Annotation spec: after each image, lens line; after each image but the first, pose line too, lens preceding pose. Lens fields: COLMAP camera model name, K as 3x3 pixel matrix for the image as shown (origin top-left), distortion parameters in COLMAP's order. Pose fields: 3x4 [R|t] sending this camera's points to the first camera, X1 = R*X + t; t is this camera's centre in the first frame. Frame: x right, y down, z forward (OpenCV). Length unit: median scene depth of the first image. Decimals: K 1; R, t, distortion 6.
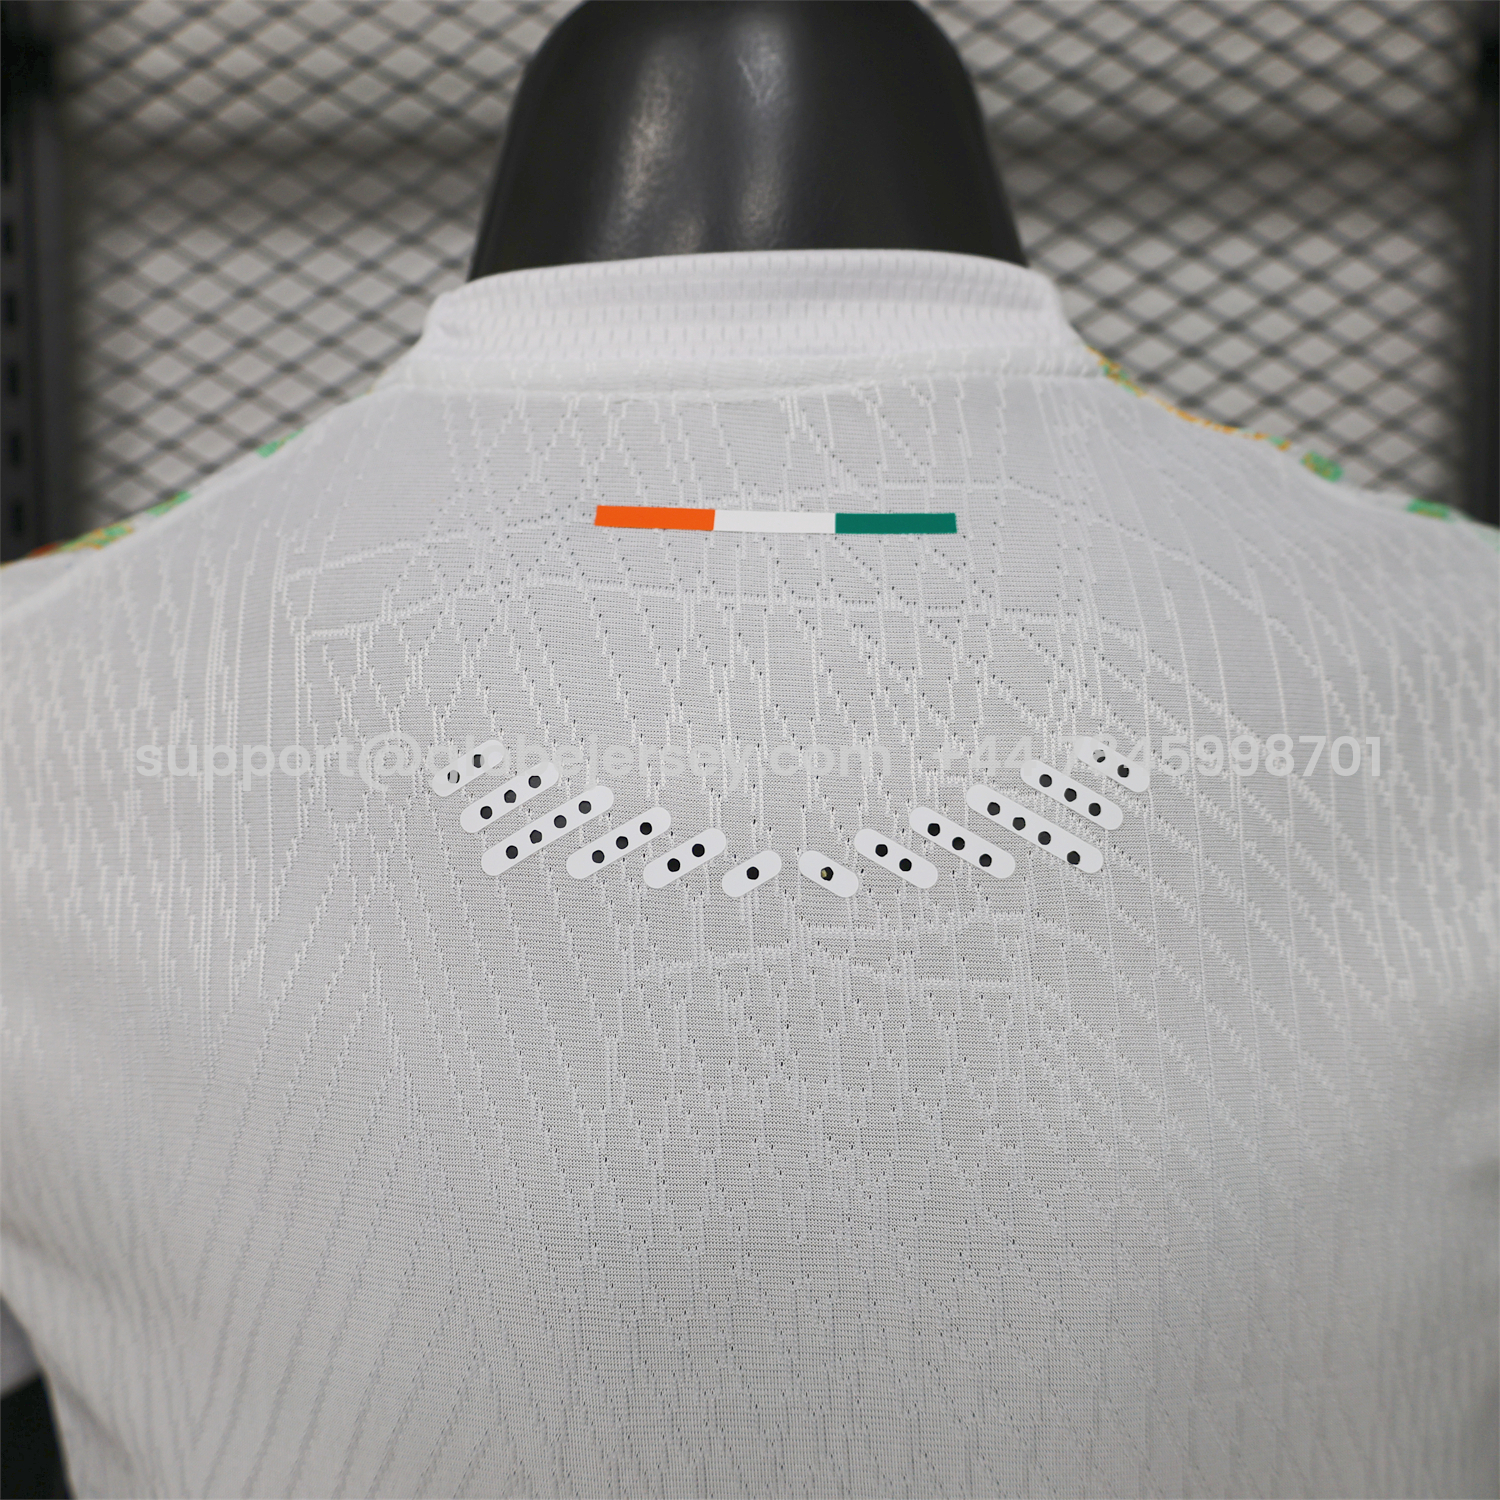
lens RADIAL K [[1507.6, 0, 750.0], [0, 1507.6, 750.0], [0, 0, 1]] dist [-0.008193, -0.004046]
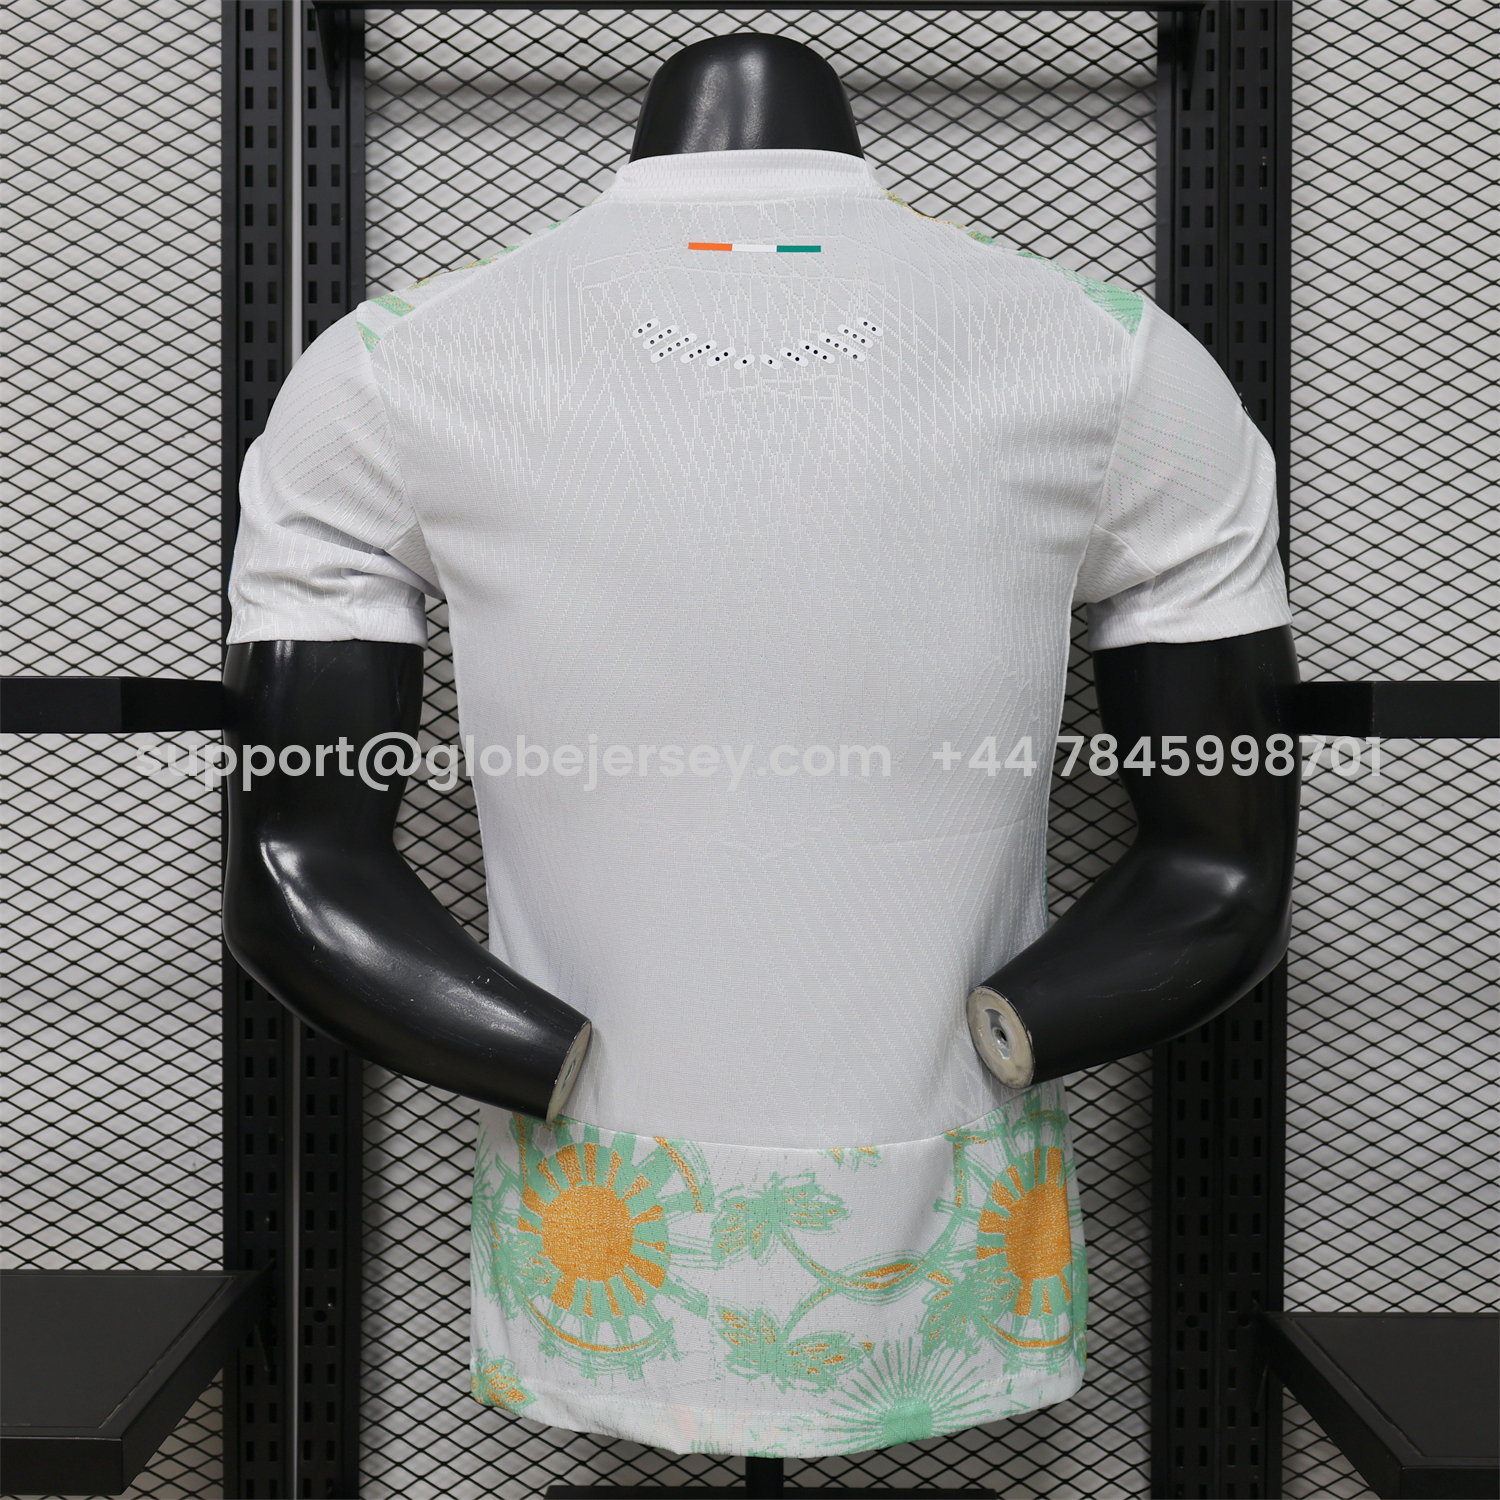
lens RADIAL K [[2205.5, 0, 750.0], [0, 2205.5, 750.0], [0, 0, 1]] dist [-0.004673, 0.068028]
pose [[0.999949, 0.007573, -0.006637, 0.044803], [-0.007876, 0.998864, -0.046993, 1.008728], [0.006274, 0.047043, 0.998873, -3.145839]]
